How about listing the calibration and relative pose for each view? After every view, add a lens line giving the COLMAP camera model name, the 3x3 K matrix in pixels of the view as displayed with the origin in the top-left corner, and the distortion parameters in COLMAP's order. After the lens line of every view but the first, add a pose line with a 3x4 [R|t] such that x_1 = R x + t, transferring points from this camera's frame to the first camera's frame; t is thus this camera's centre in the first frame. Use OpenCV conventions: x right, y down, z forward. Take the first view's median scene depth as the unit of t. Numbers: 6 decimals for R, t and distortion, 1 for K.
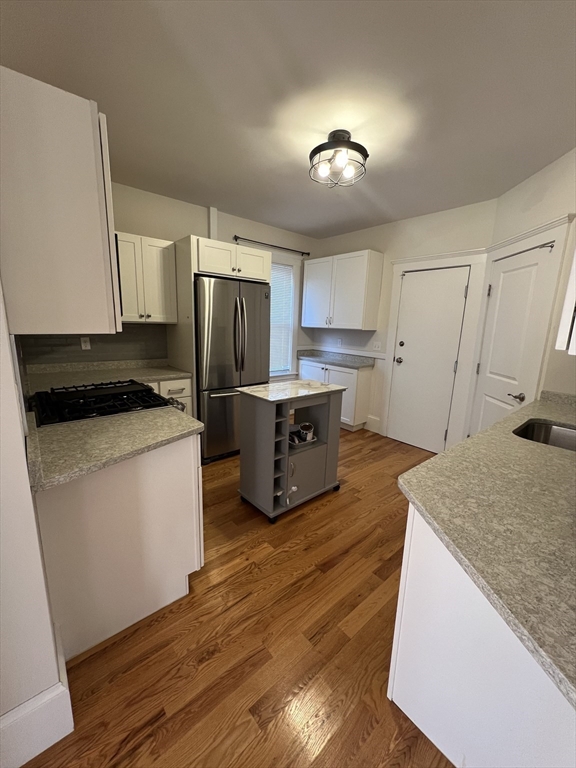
lens RADIAL K [[306.8, 0, 286.4], [0, 306.8, 383.5], [0, 0, 1]] dist [-0.001108, 0.000522]
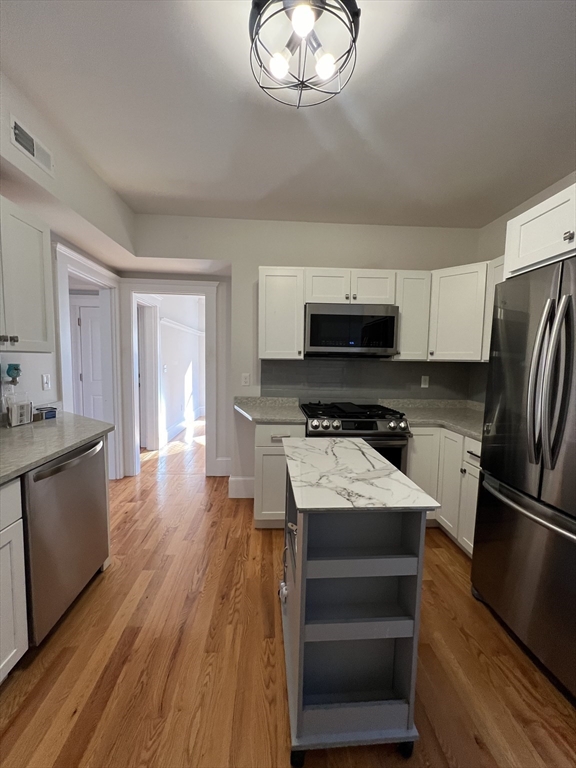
lens RADIAL K [[306.8, 0, 286.4], [0, 306.8, 383.5], [0, 0, 1]] dist [-0.001108, 0.000522]
pose [[-0.604451, 0.021738, -0.796346, 0.510899], [-0.193142, 0.965805, 0.172964, -0.197394], [0.772875, 0.258356, -0.579584, 1.183512]]
